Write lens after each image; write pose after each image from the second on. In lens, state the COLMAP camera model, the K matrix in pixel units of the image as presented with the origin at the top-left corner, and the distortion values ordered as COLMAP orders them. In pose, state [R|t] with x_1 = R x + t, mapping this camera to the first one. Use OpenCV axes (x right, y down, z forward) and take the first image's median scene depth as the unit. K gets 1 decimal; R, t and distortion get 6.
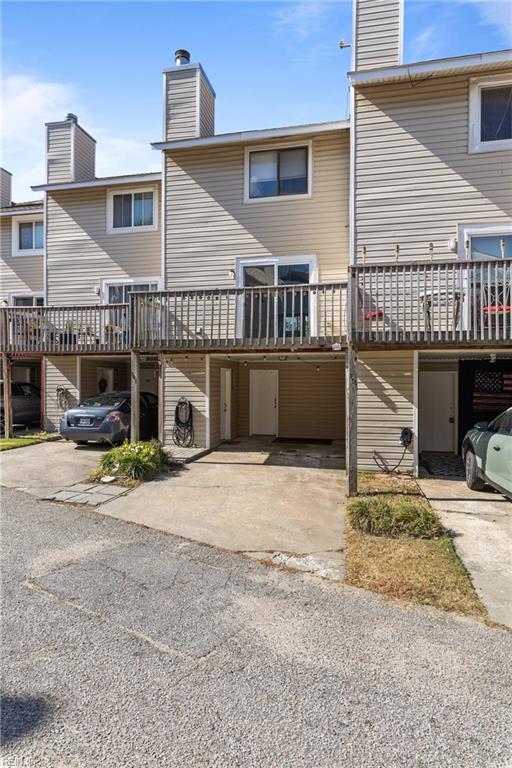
lens RADIAL K [[455.9, 0, 258.4], [0, 455.9, 387.1], [0, 0, 1]] dist [-0.000049, -0.000900]
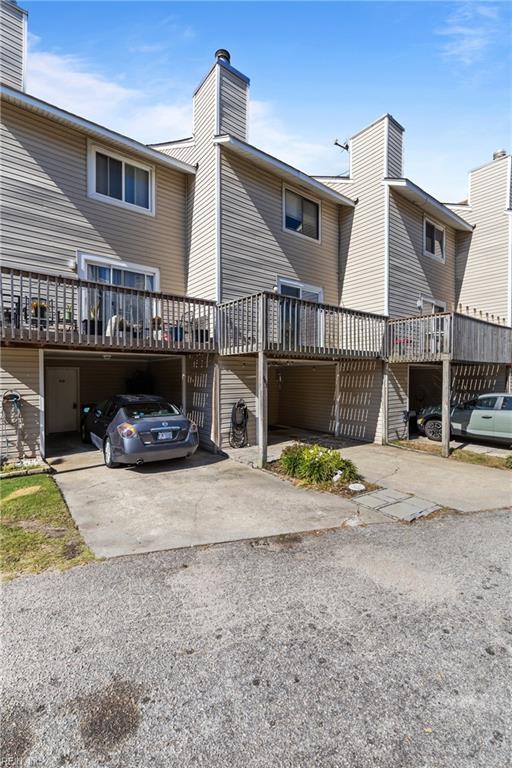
lens RADIAL K [[332.7, 0, 268.2], [0, 332.7, 380.9], [0, 0, 1]] dist [0.000844, 0.000001]
pose [[0.638728, -0.010016, 0.769367, -0.717811], [0.001473, 0.999929, 0.011795, -0.028702], [-0.769431, -0.006400, 0.638698, 0.482927]]
